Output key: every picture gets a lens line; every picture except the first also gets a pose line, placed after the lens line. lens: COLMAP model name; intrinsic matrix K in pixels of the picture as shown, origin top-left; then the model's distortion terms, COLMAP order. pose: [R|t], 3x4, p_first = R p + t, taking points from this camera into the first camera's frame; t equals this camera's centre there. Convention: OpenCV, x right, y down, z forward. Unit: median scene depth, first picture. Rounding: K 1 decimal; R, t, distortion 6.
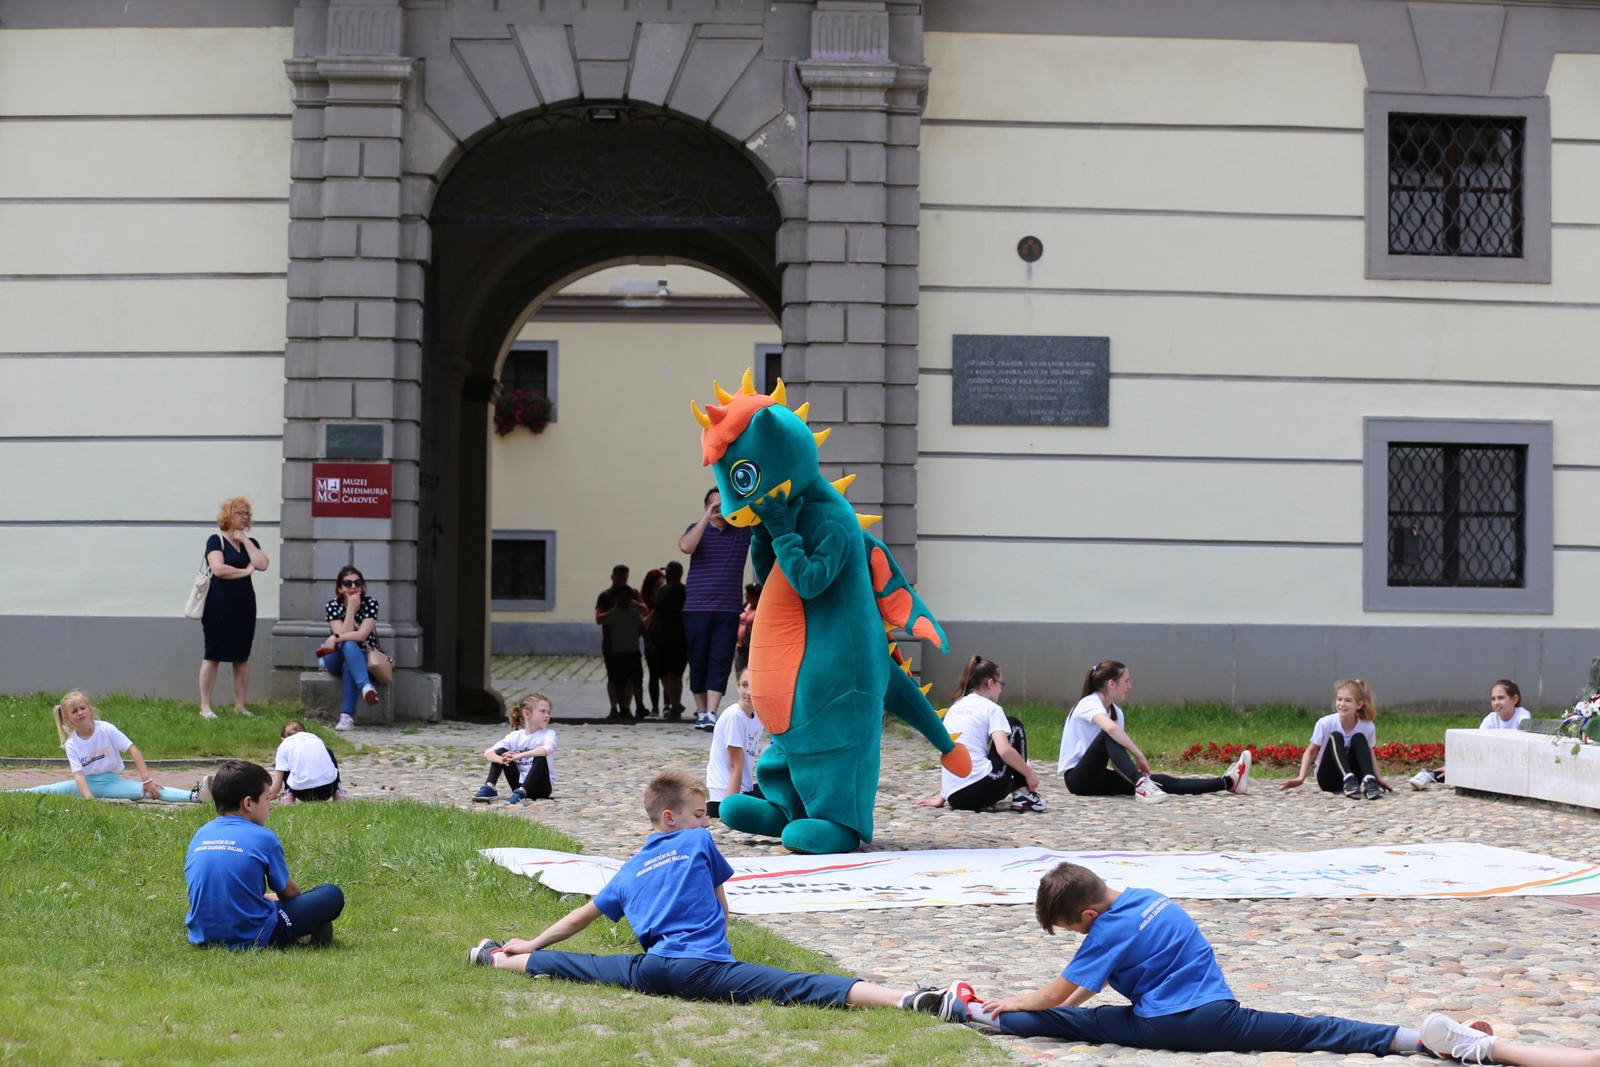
lens RADIAL K [[3087.6, 0, 803.8], [0, 3087.6, 533.1], [0, 0, 1]] dist [-0.275788, 0.000000]
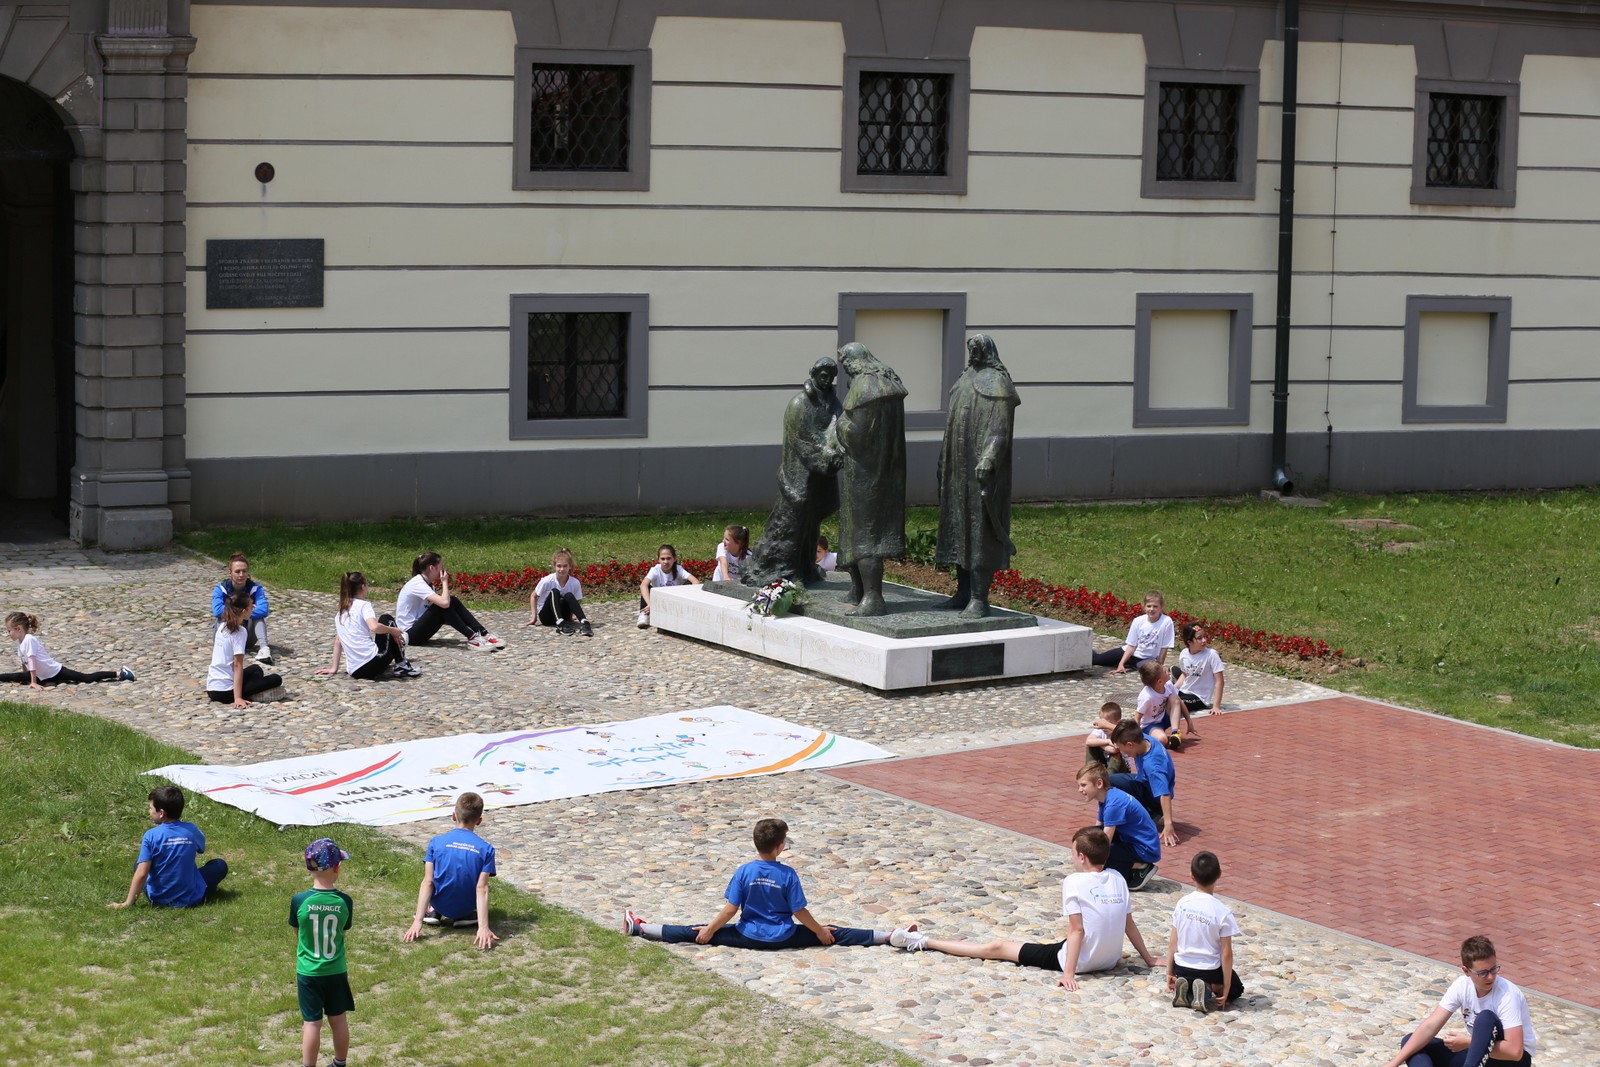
lens RADIAL K [[3087.6, 0, 799.0], [0, 3087.6, 539.2], [0, 0, 1]] dist [-0.275788, 0.000000]
pose [[0.929354, -0.041749, 0.366821, -0.196544], [-0.011972, 0.989655, 0.142966, -0.126443], [-0.368995, -0.137257, 0.919241, -0.290838]]
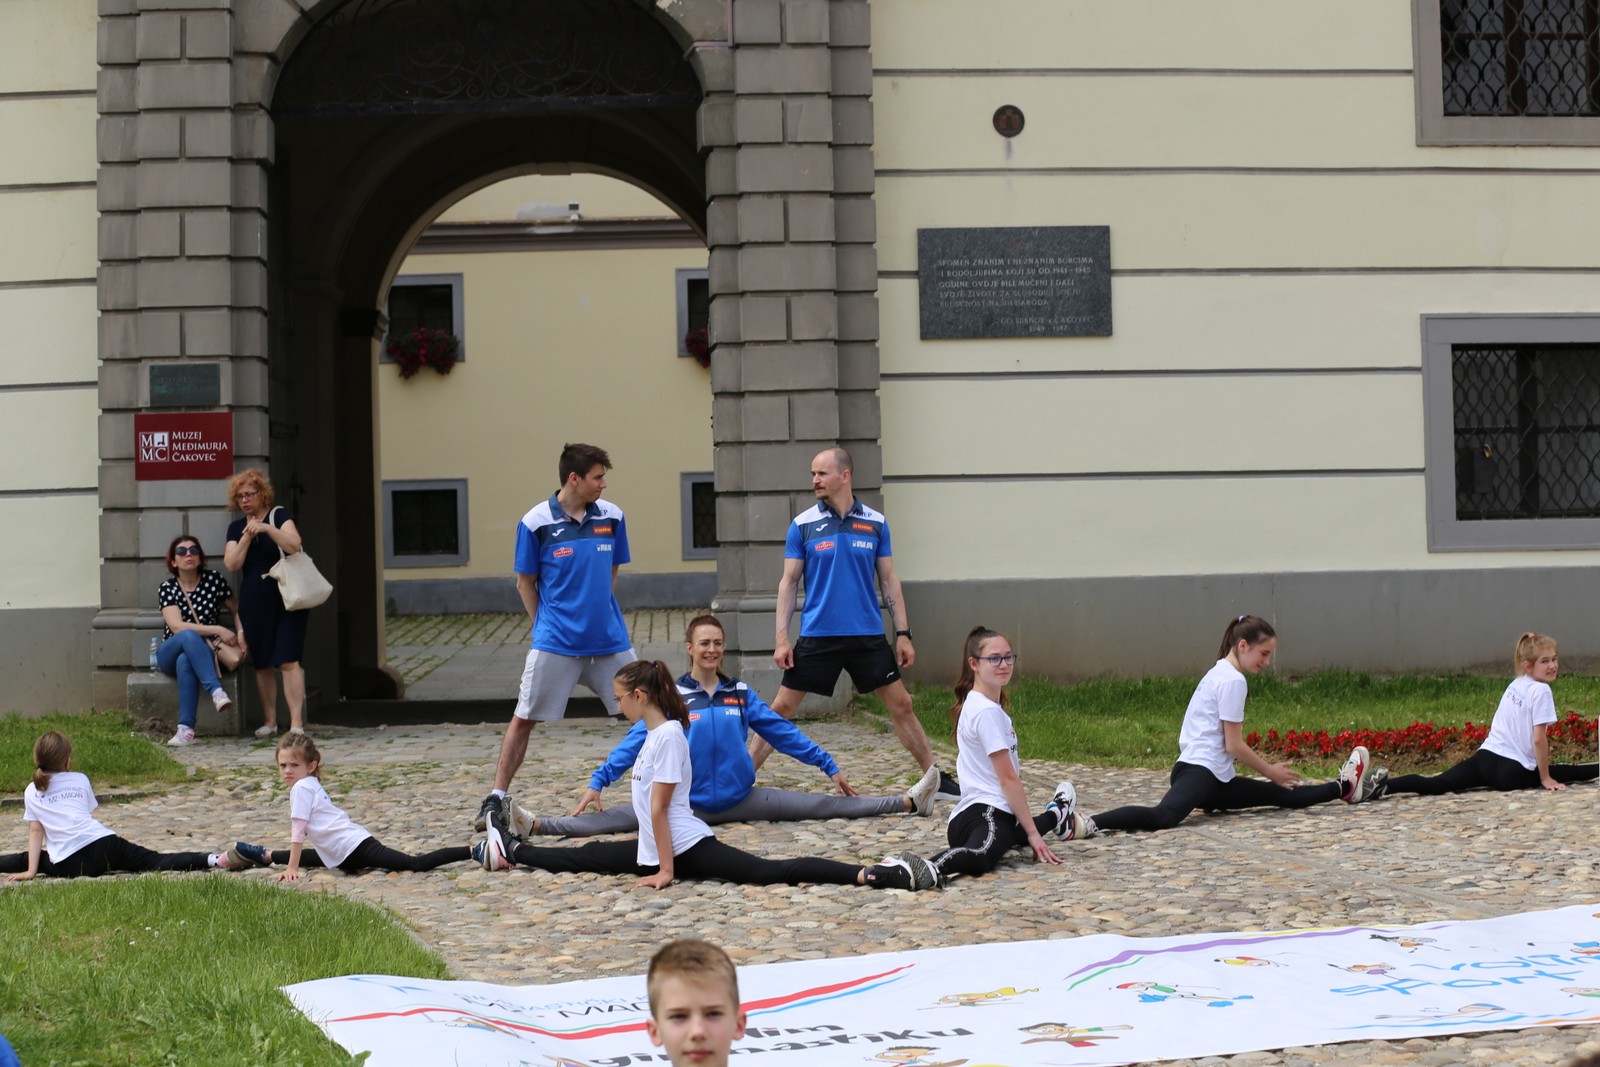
lens RADIAL K [[3087.6, 0, 801.4], [0, 3087.6, 529.1], [0, 0, 1]] dist [-0.275788, 0.000000]
pose [[0.999179, -0.034178, 0.021772, -0.002728], [0.033730, 0.999218, 0.020623, -0.003036], [-0.022460, -0.019871, 0.999550, 0.187222]]
